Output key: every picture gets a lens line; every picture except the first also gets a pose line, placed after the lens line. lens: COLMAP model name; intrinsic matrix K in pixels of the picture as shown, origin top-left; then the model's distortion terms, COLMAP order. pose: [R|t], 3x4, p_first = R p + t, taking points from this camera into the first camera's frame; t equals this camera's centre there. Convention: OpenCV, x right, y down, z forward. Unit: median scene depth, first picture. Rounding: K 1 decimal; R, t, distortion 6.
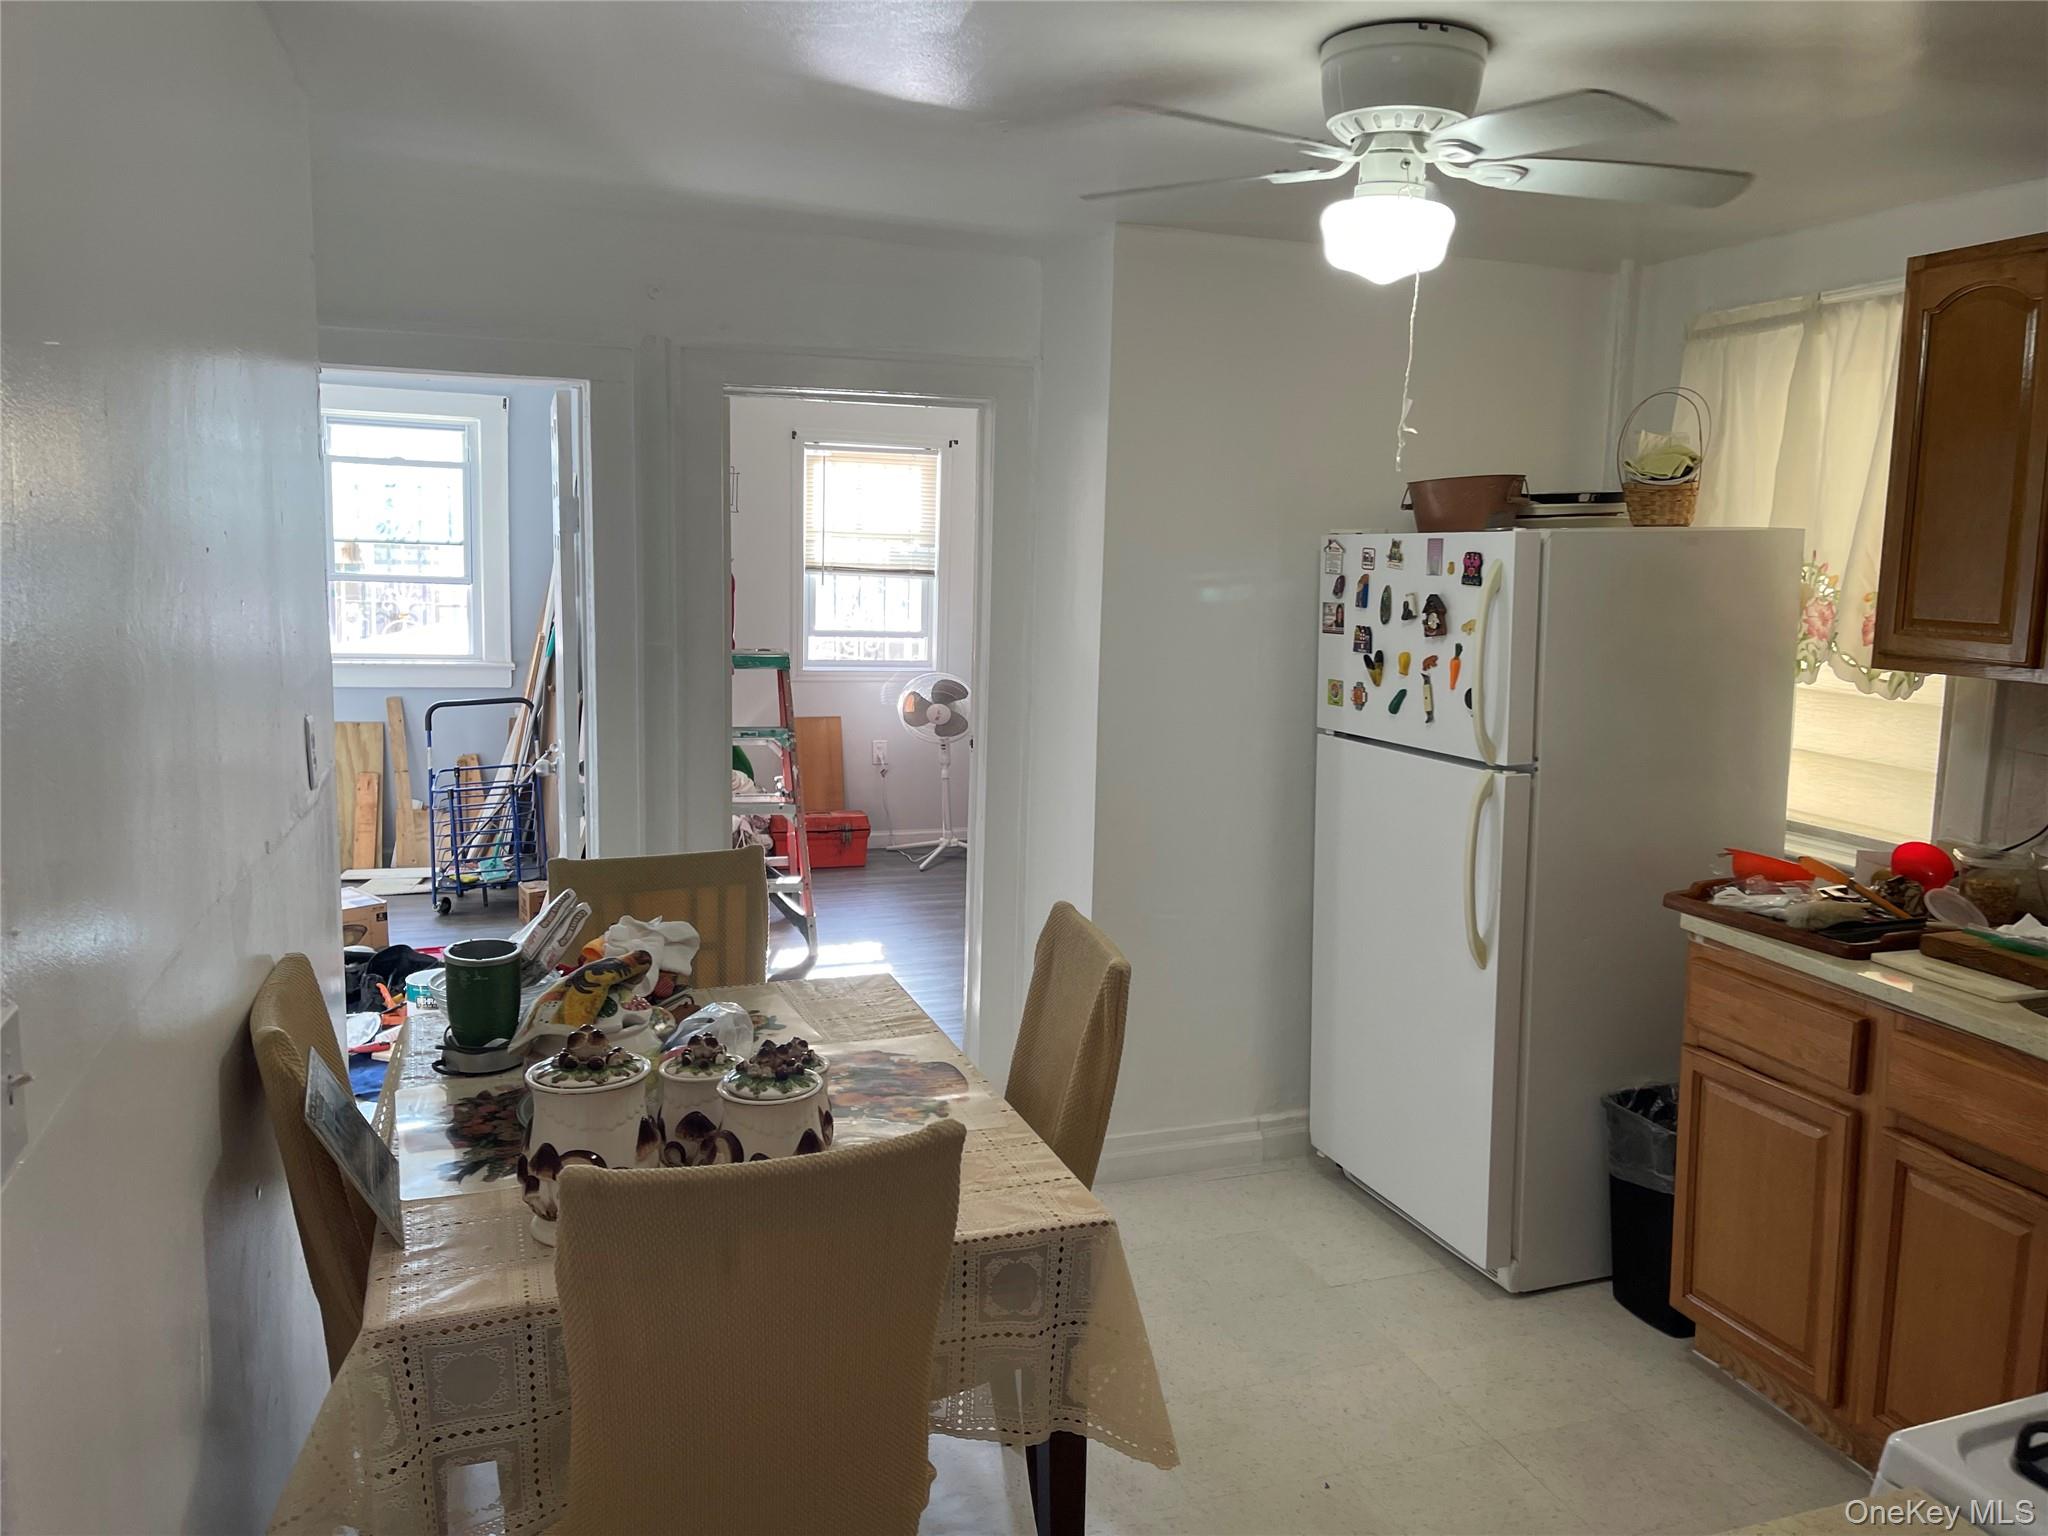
lens RADIAL K [[1531.1, 0, 1024.8], [0, 1531.1, 763.1], [0, 0, 1]] dist [0.030501, -0.056806]
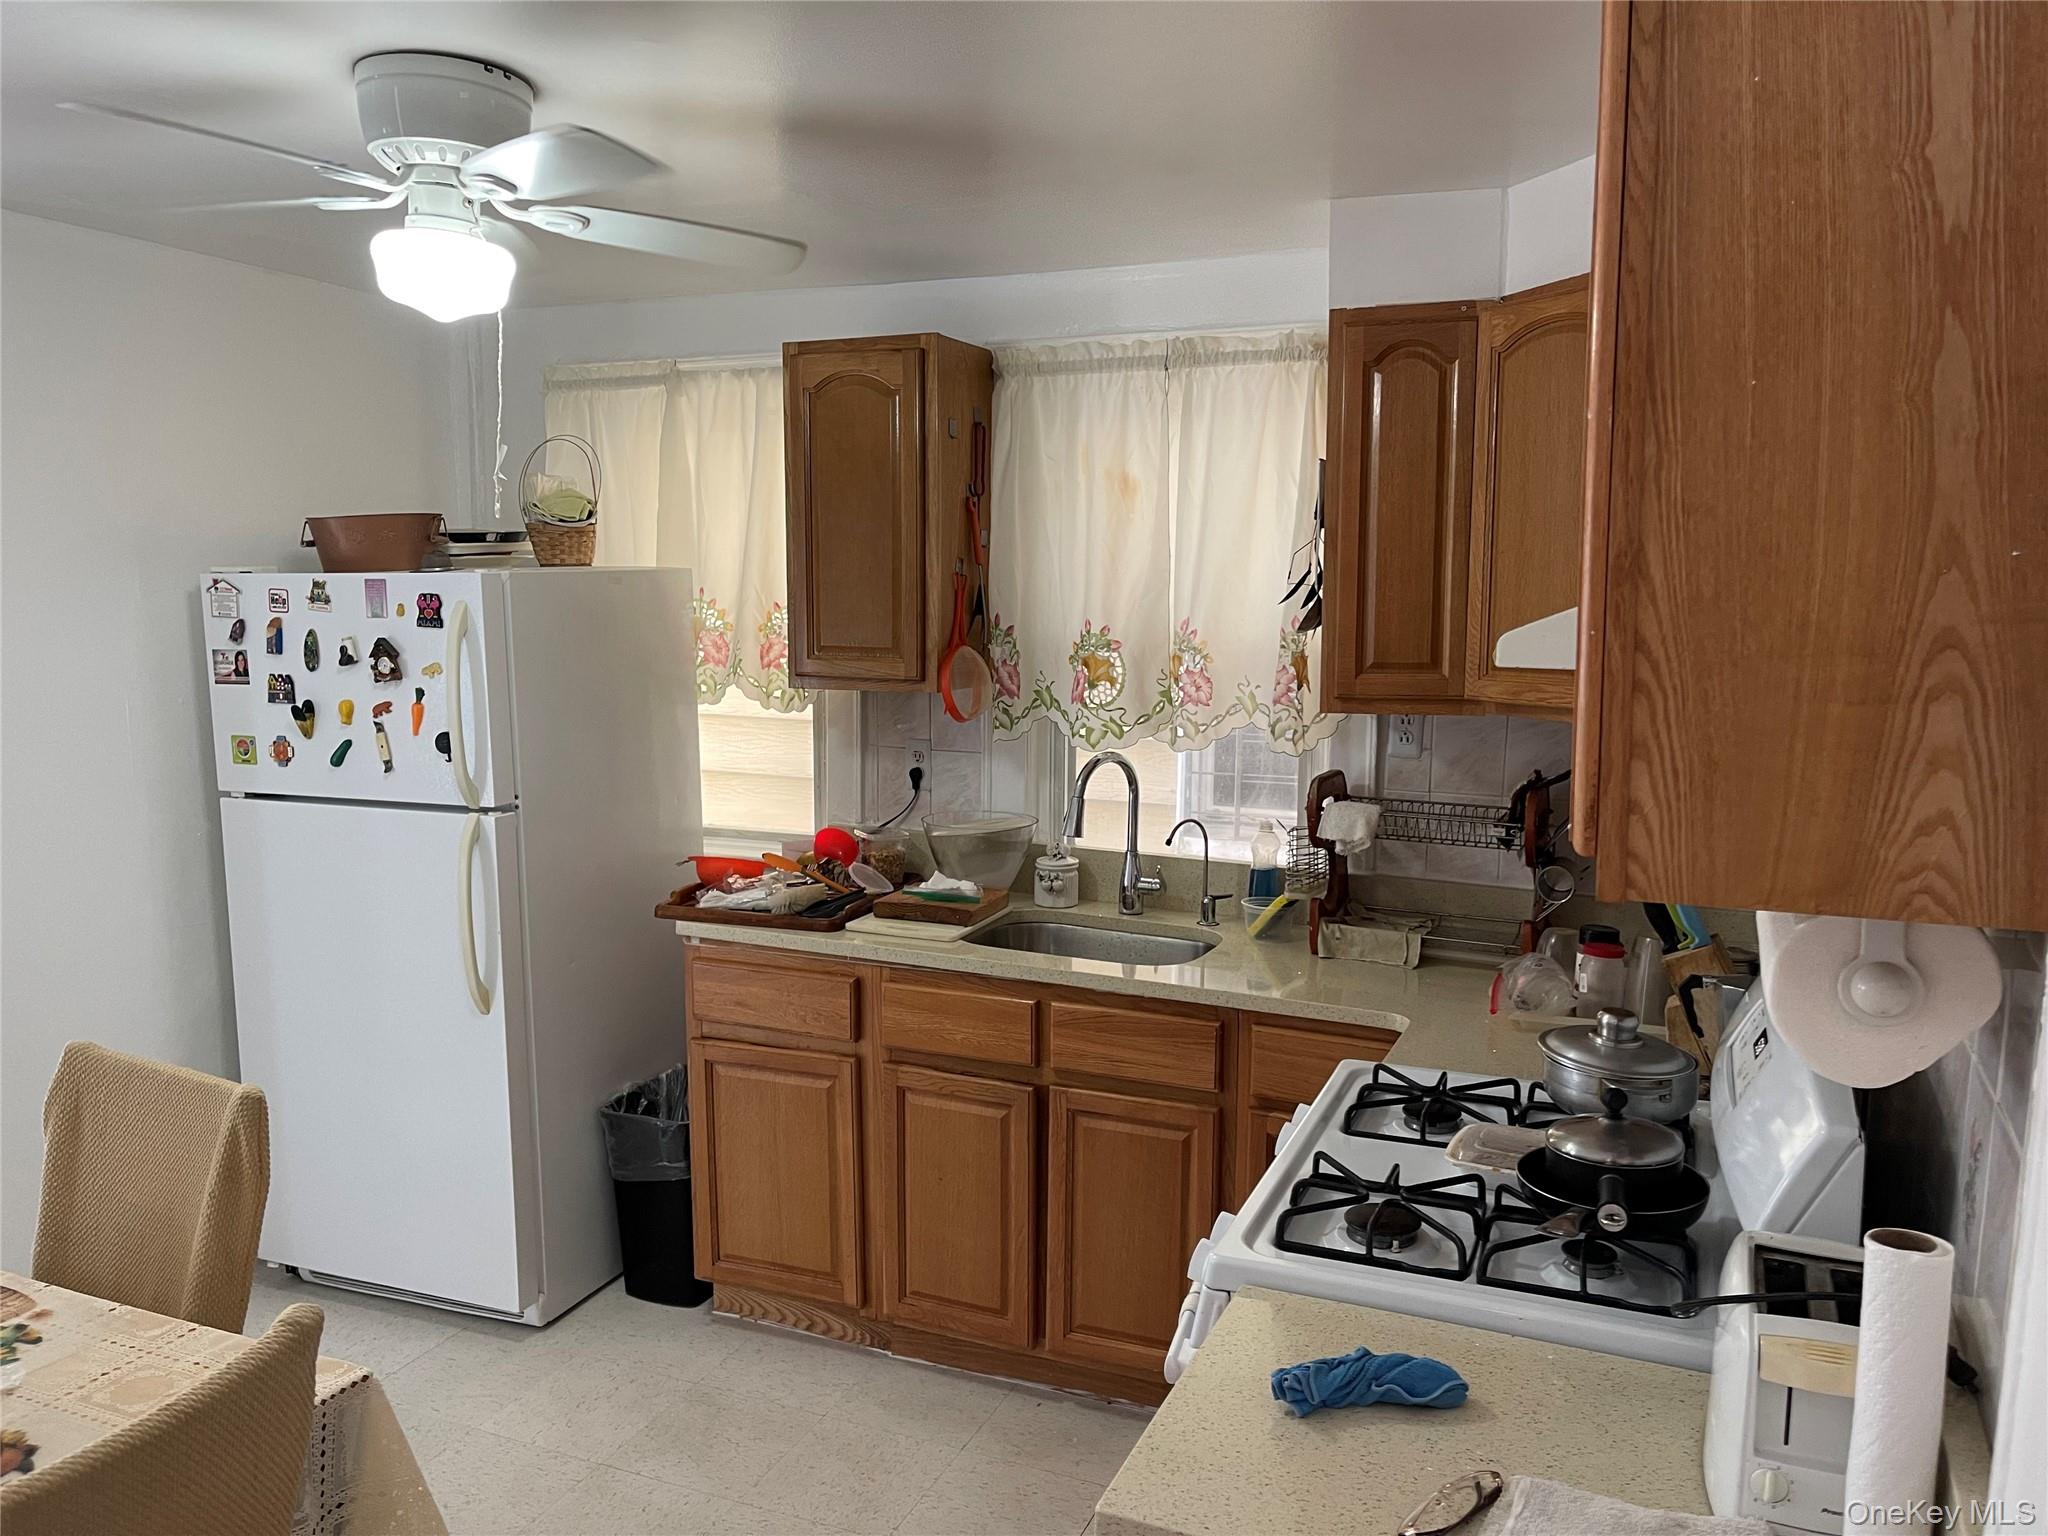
lens RADIAL K [[1531.1, 0, 1033.7], [0, 1531.1, 770.6], [0, 0, 1]] dist [0.030501, -0.056806]
pose [[0.656135, -0.102376, 0.747667, -0.197473], [0.110158, 0.993136, 0.039315, -0.021966], [-0.746560, 0.056566, 0.662909, 0.074151]]
